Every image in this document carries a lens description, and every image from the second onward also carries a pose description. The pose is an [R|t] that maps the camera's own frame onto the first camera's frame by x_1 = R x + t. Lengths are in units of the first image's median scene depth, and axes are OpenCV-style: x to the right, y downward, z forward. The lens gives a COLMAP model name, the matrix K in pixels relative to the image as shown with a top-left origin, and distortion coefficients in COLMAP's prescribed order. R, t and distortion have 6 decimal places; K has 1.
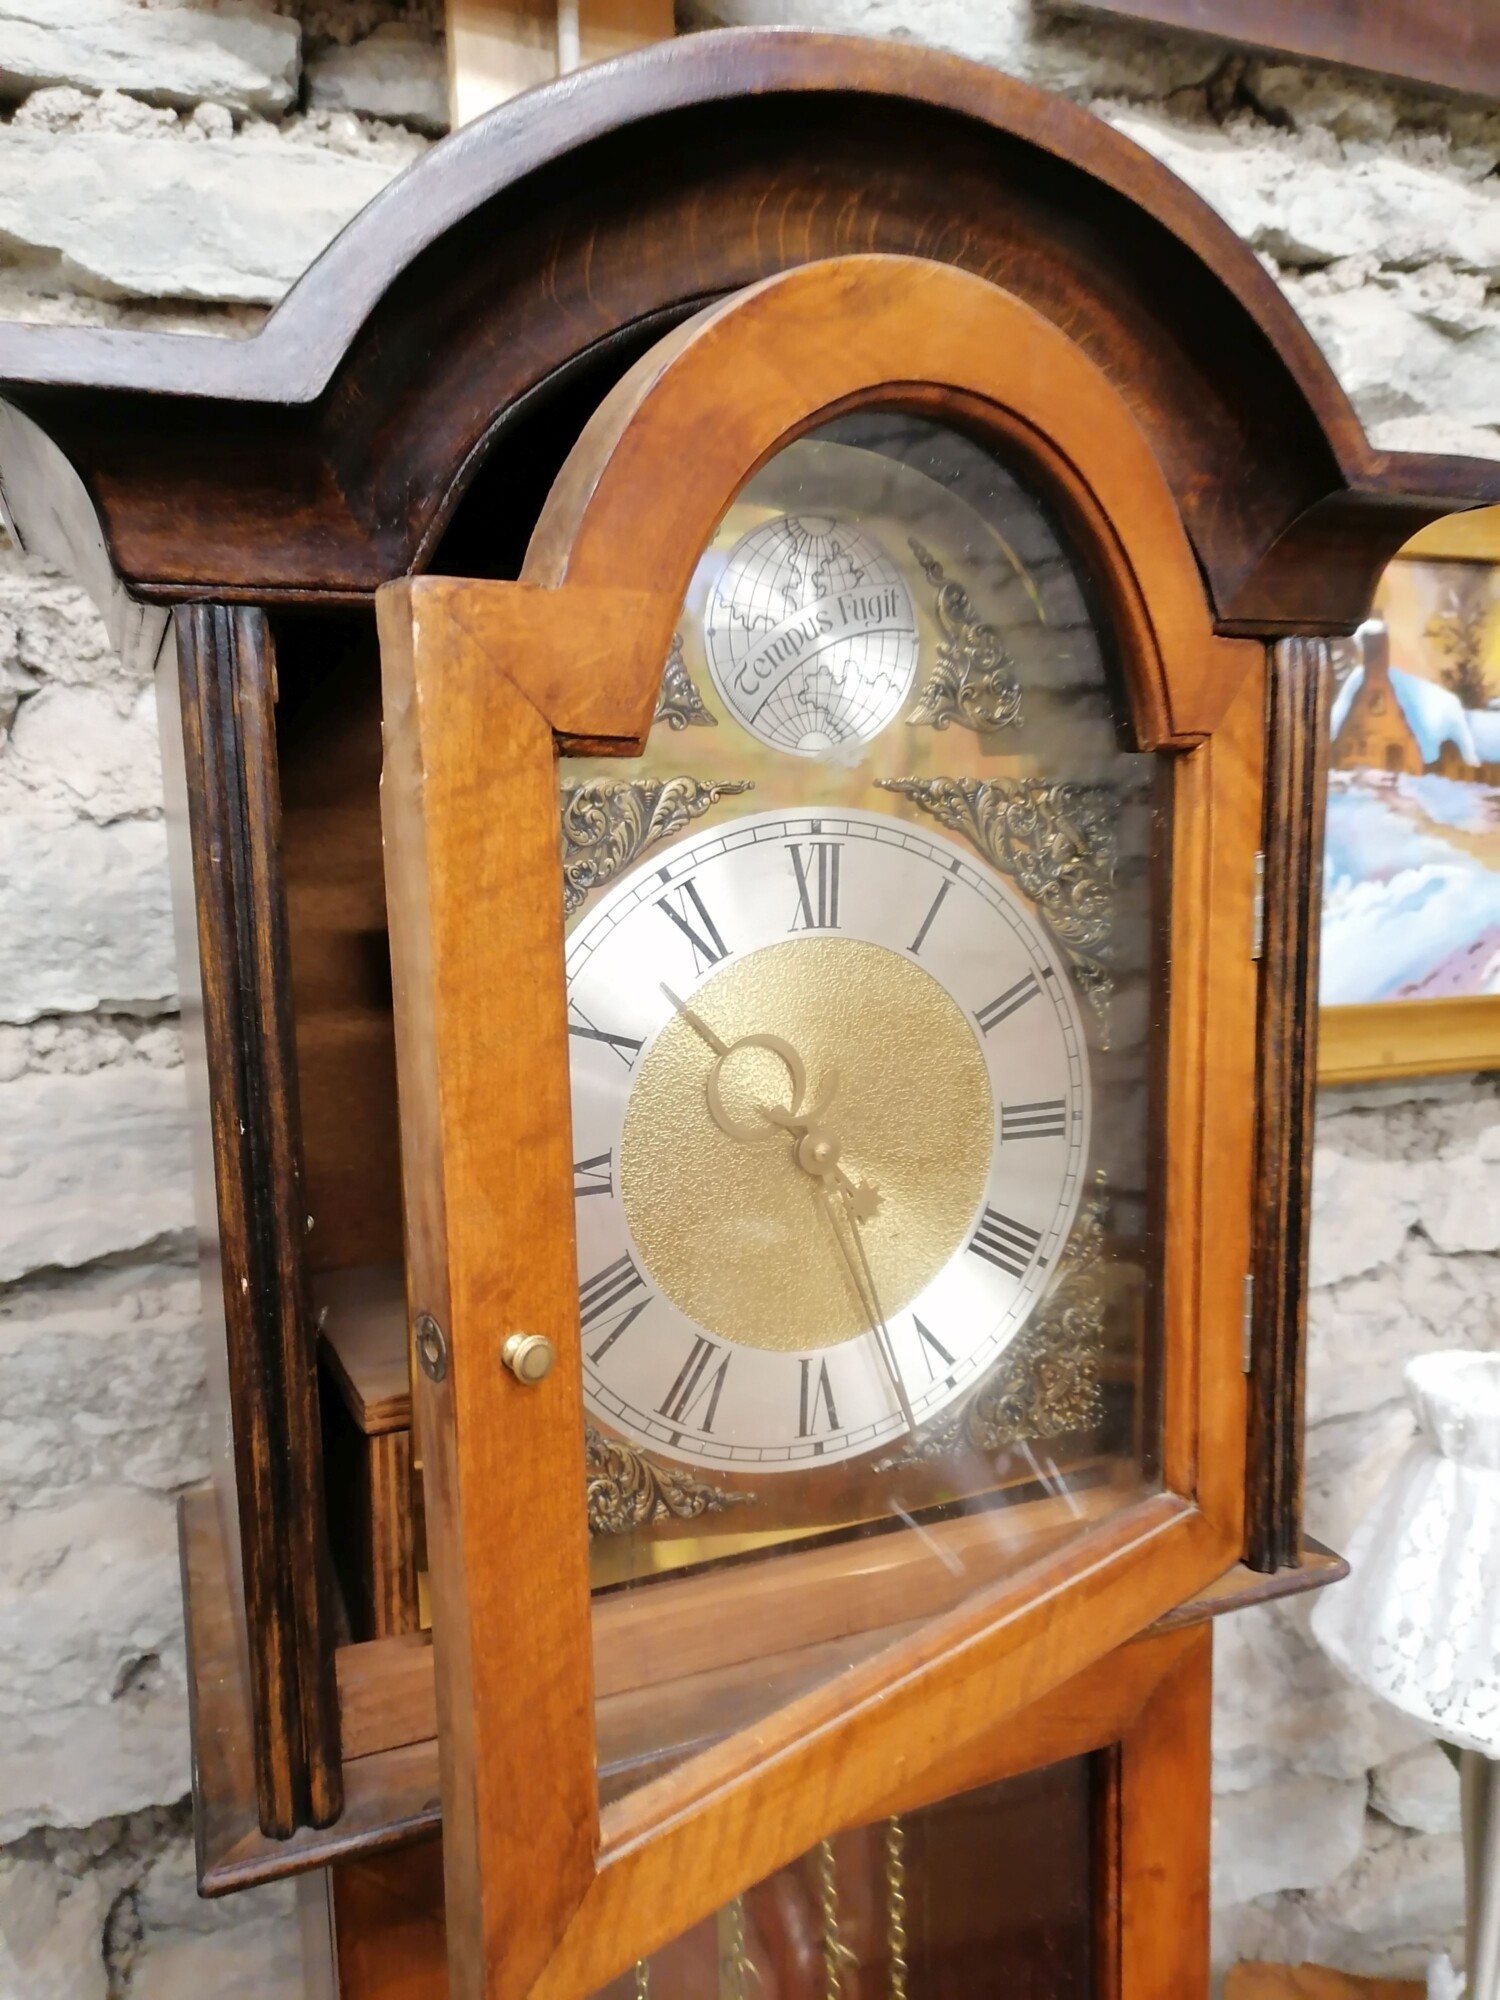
lens RADIAL K [[1524.3, 0, 763.3], [0, 1524.3, 1003.0], [0, 0, 1]] dist [0.027591, -0.005591]
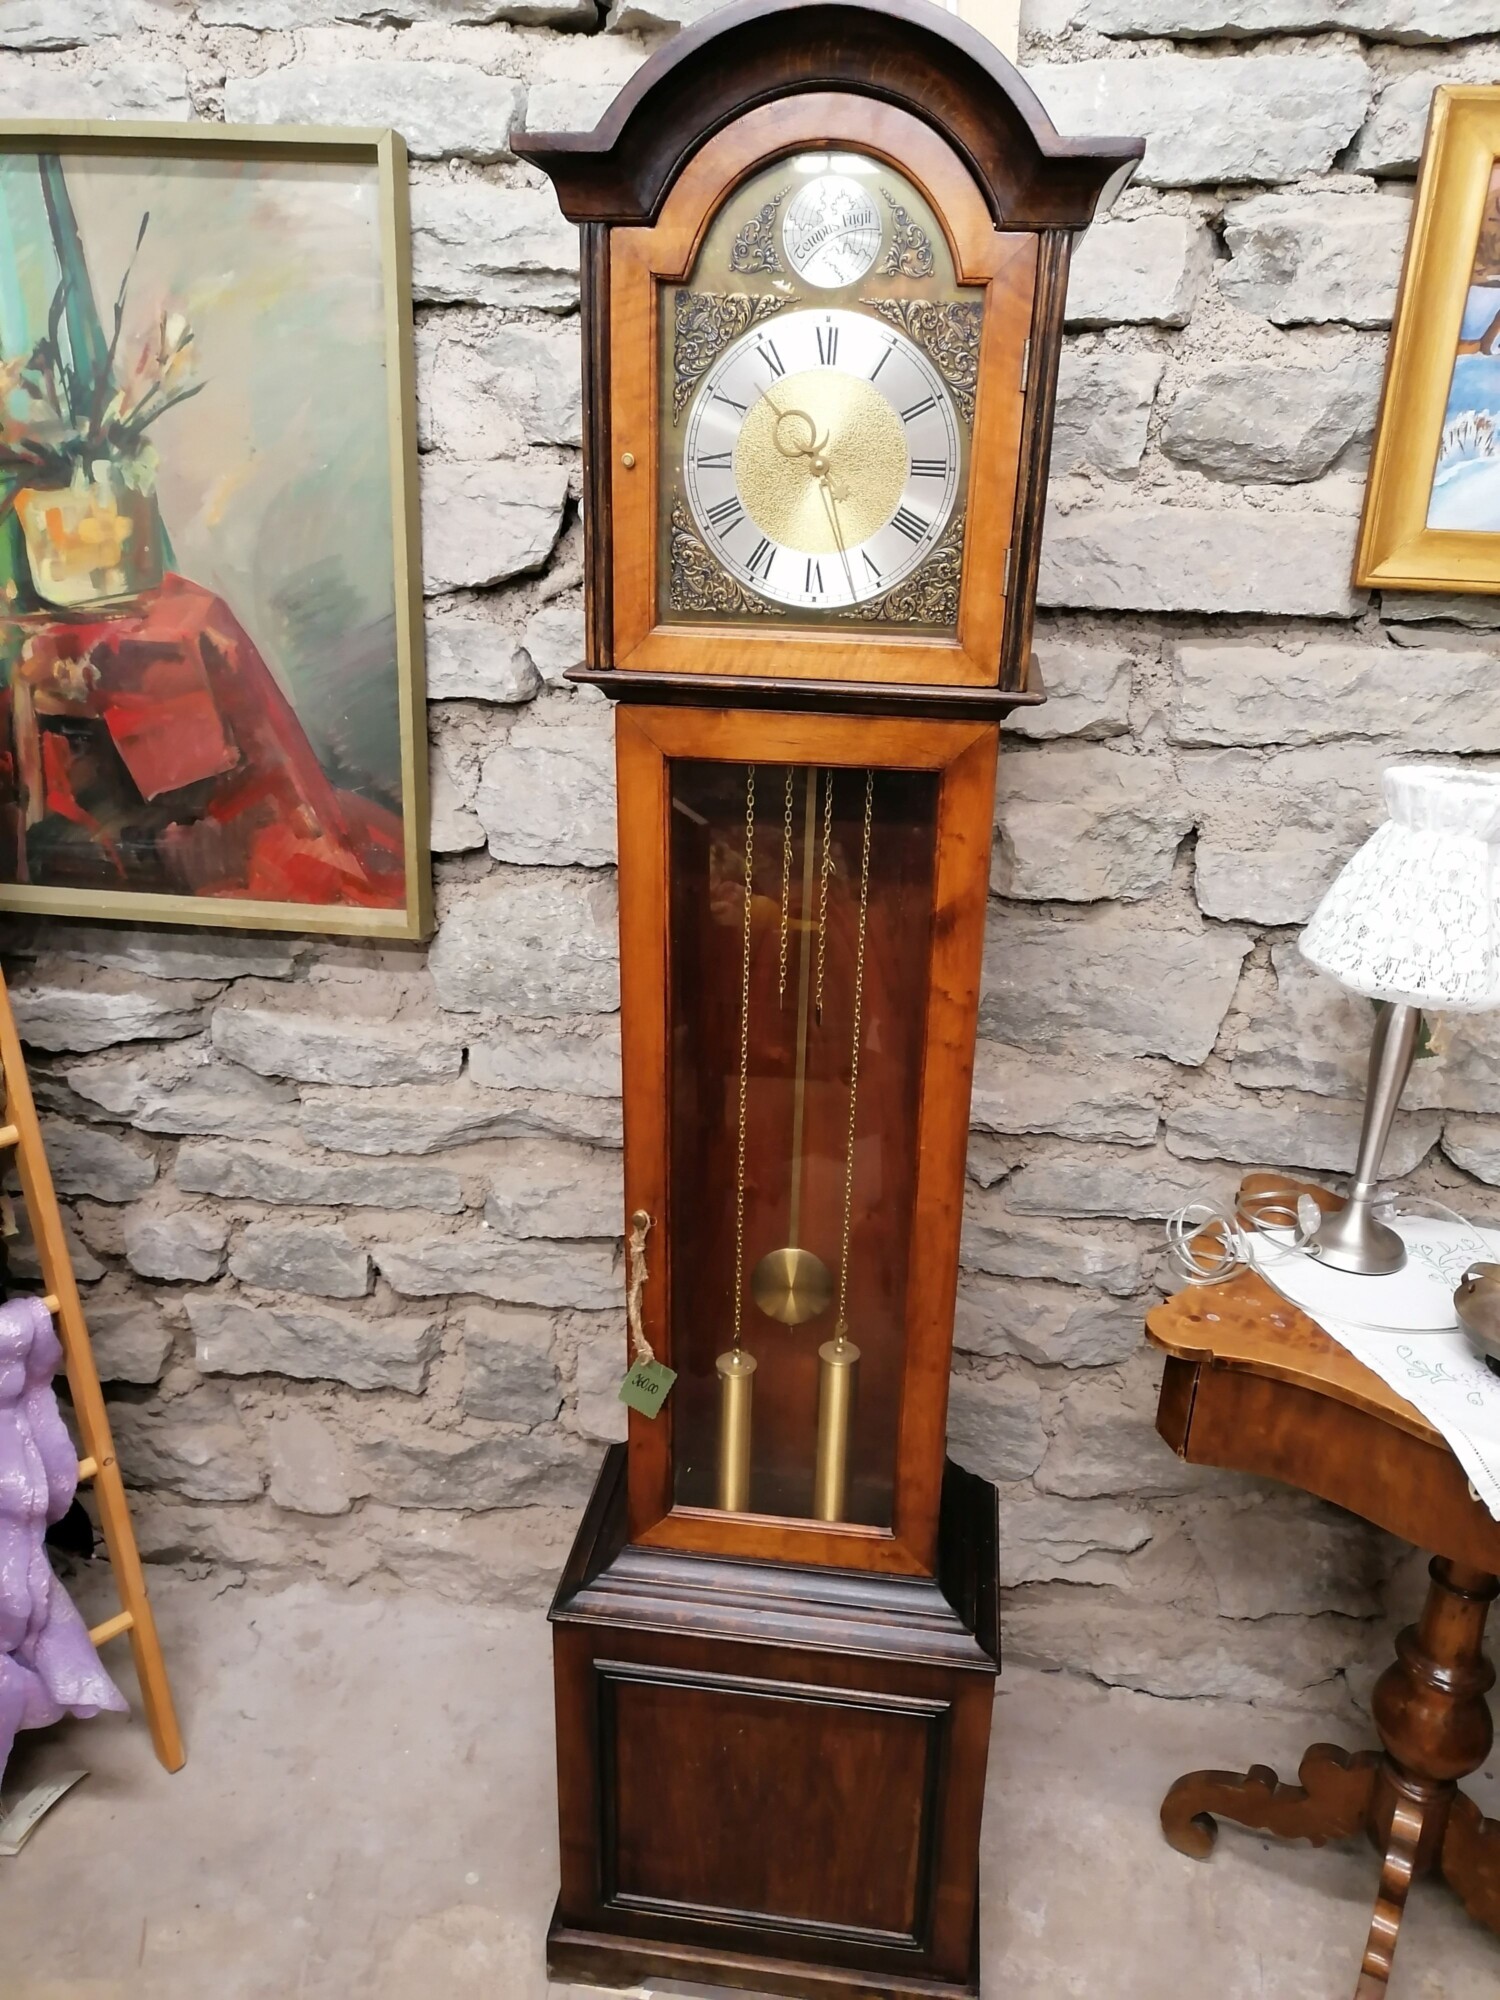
lens RADIAL K [[1522.7, 0, 749.7], [0, 1522.7, 1004.3], [0, 0, 1]] dist [0.049149, -0.033859]
pose [[0.858504, 0.220448, -0.463004, 1.156138], [-0.115733, 0.962880, 0.243859, 0.313639], [0.499576, -0.155769, 0.852150, -1.167734]]
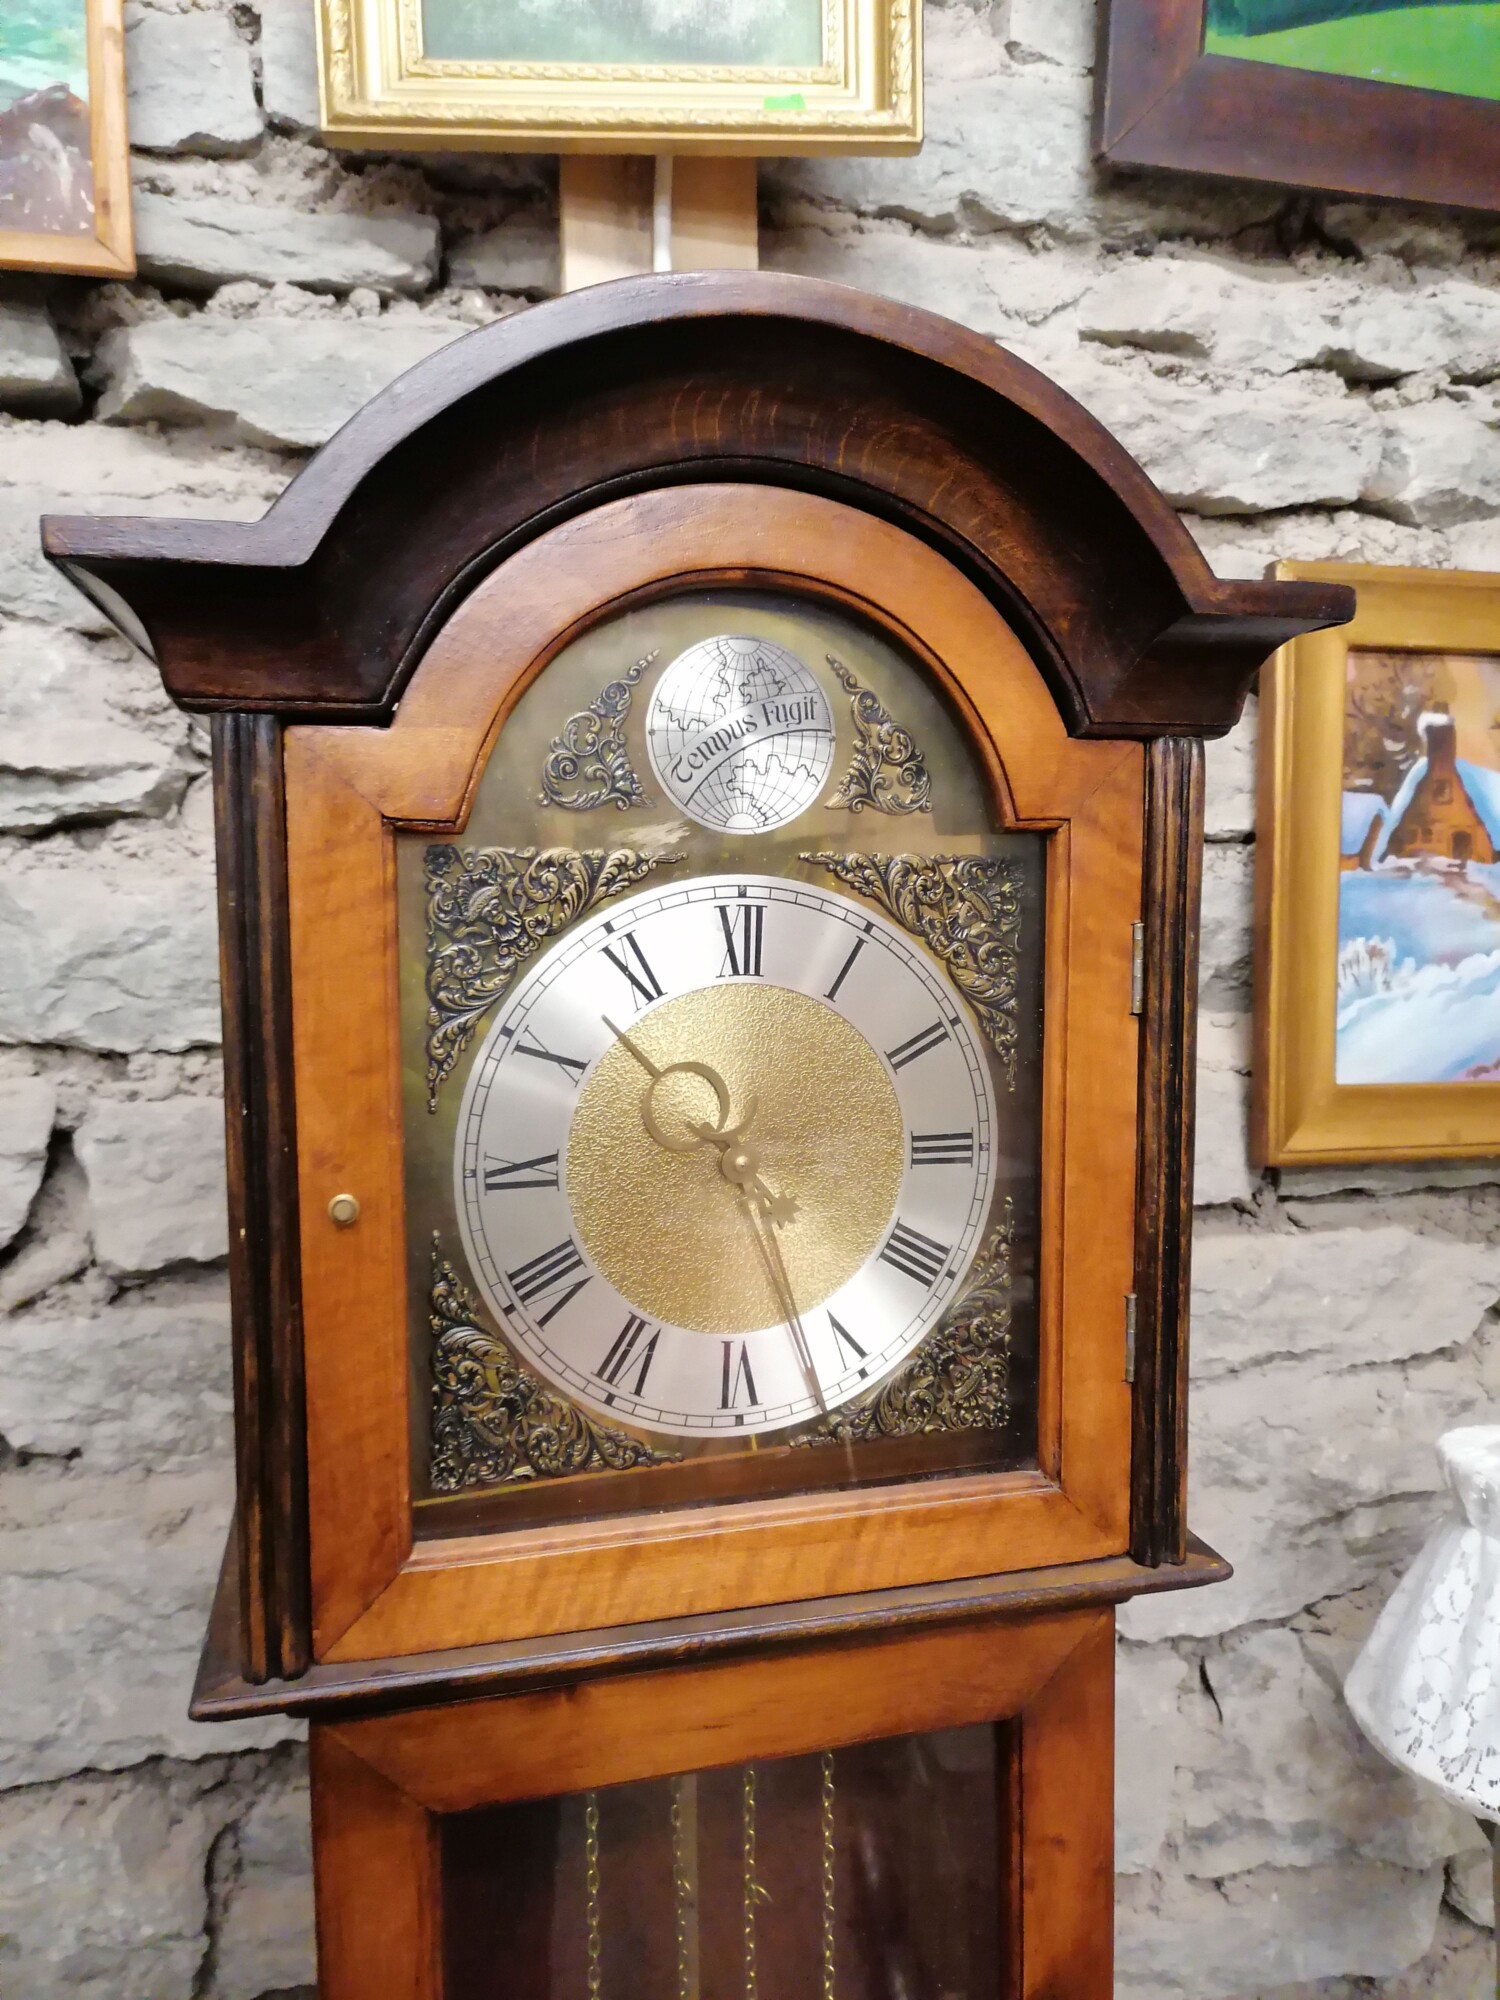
lens RADIAL K [[1524.3, 0, 763.3], [0, 1524.3, 1003.0], [0, 0, 1]] dist [0.027591, -0.005591]
pose [[0.990234, 0.028082, -0.136555, 0.194329], [-0.035081, 0.998177, -0.049120, 0.027639], [0.134926, 0.053431, 0.989414, -0.164350]]
